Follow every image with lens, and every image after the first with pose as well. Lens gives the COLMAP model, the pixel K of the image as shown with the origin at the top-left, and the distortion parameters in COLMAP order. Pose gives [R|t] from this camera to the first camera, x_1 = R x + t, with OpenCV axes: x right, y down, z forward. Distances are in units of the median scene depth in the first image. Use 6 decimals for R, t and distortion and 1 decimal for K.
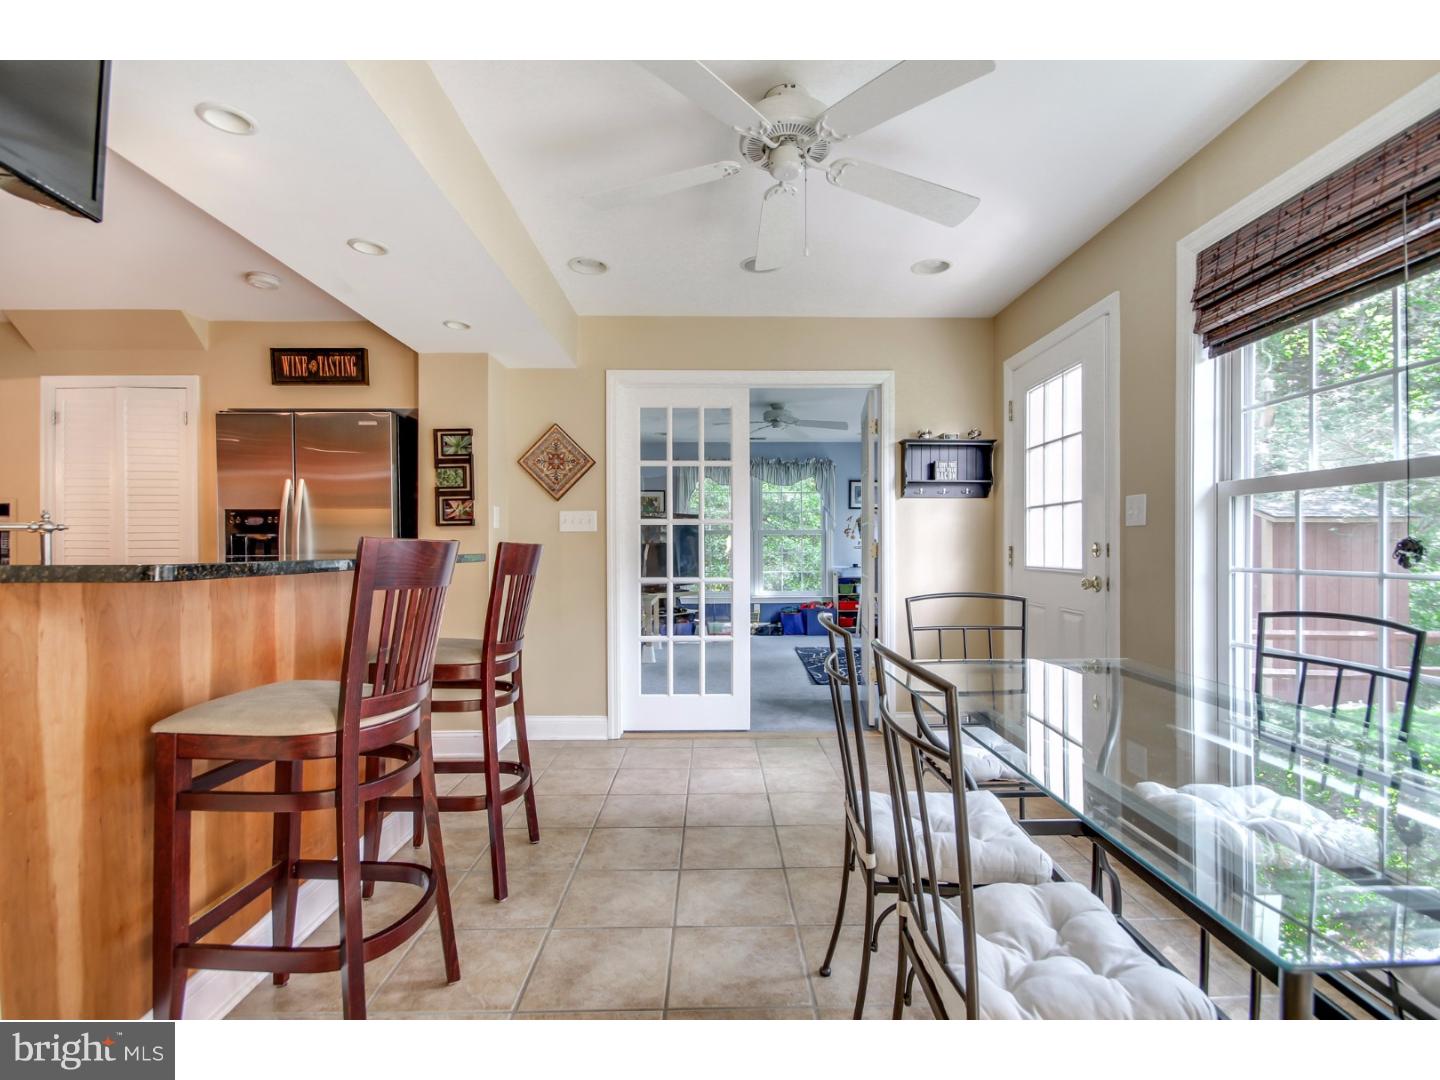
lens RADIAL K [[673.6, 0, 723.4], [0, 673.6, 547.2], [0, 0, 1]] dist [-0.001169, -0.004725]
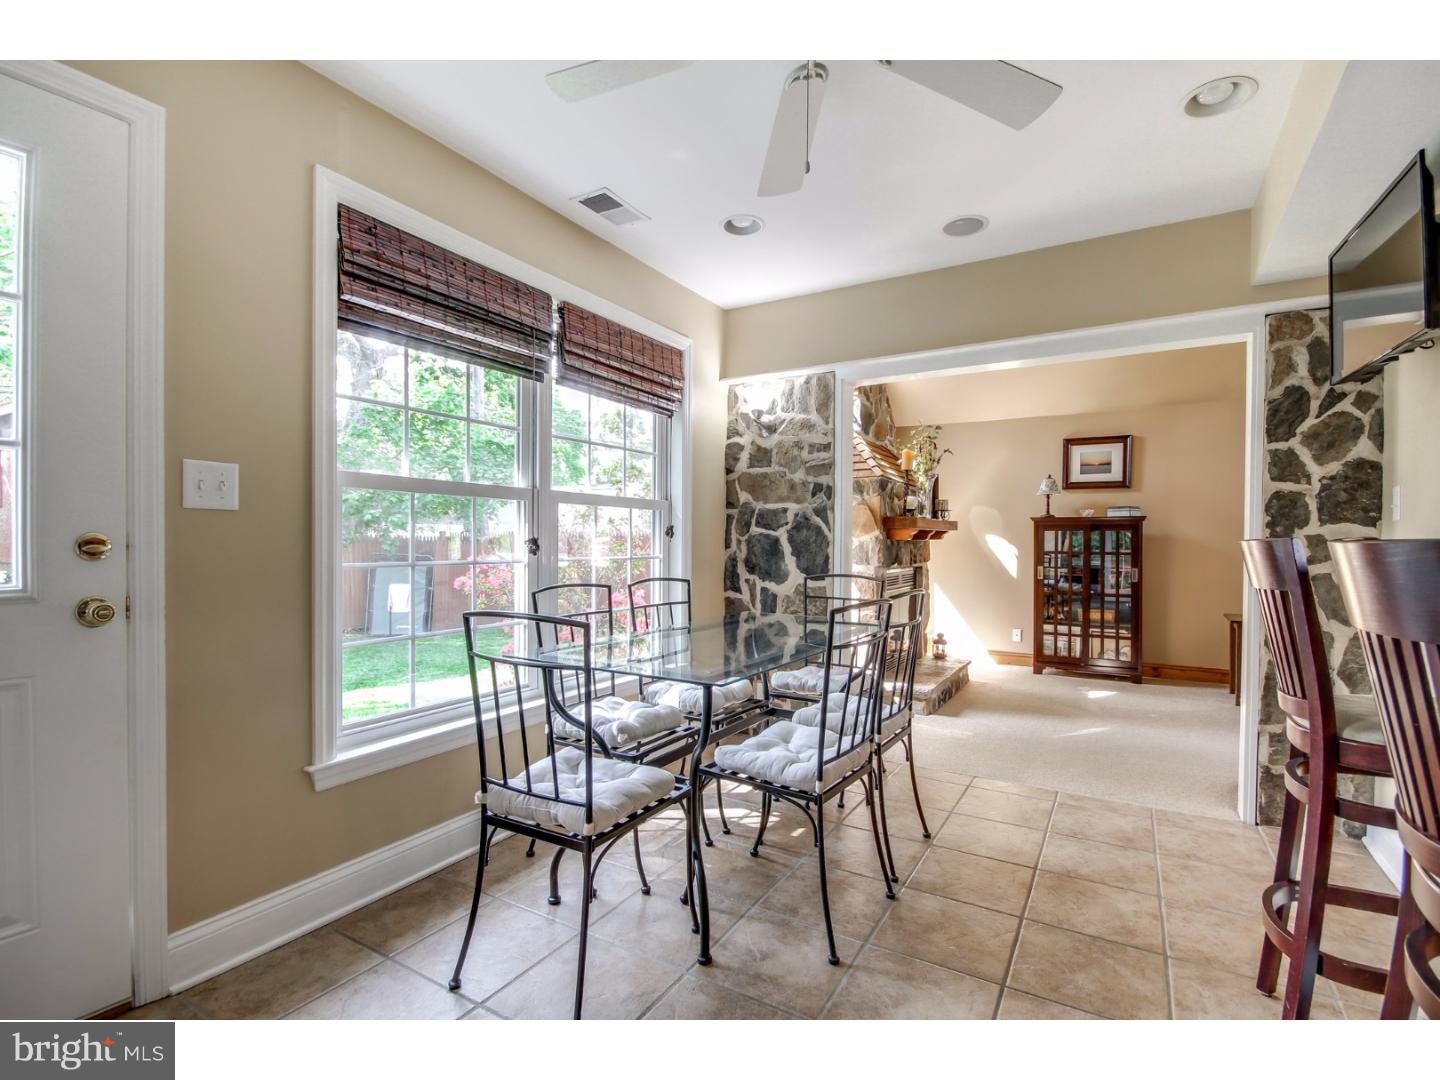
lens RADIAL K [[673.6, 0, 722.2], [0, 673.6, 547.2], [0, 0, 1]] dist [-0.001169, -0.004725]
pose [[-0.857915, -0.016451, 0.513529, -0.222598], [-0.011465, 0.999851, 0.012876, -0.013175], [-0.513664, 0.005159, -0.857976, 1.979487]]
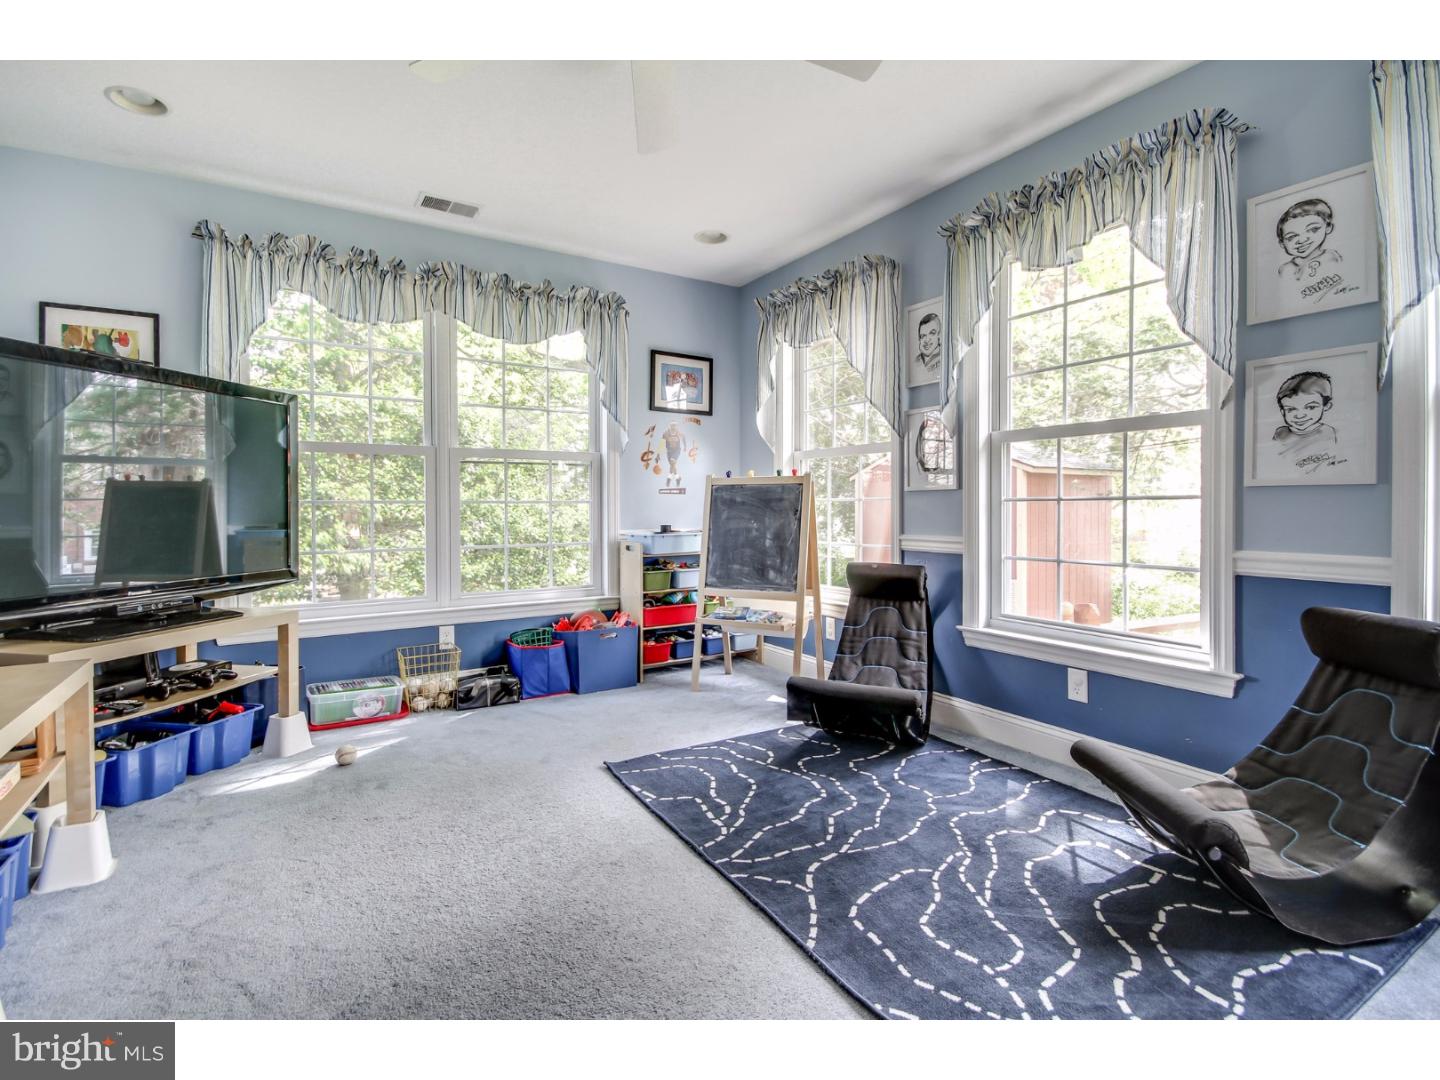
lens RADIAL K [[673.6, 0, 713.3], [0, 673.6, 512.3], [0, 0, 1]] dist [-0.001169, -0.004725]
pose [[0.854208, -0.003840, 0.519918, -0.024083], [0.000069, 0.999974, 0.007271, 0.011750], [-0.519932, -0.006175, 0.854185, 0.569993]]
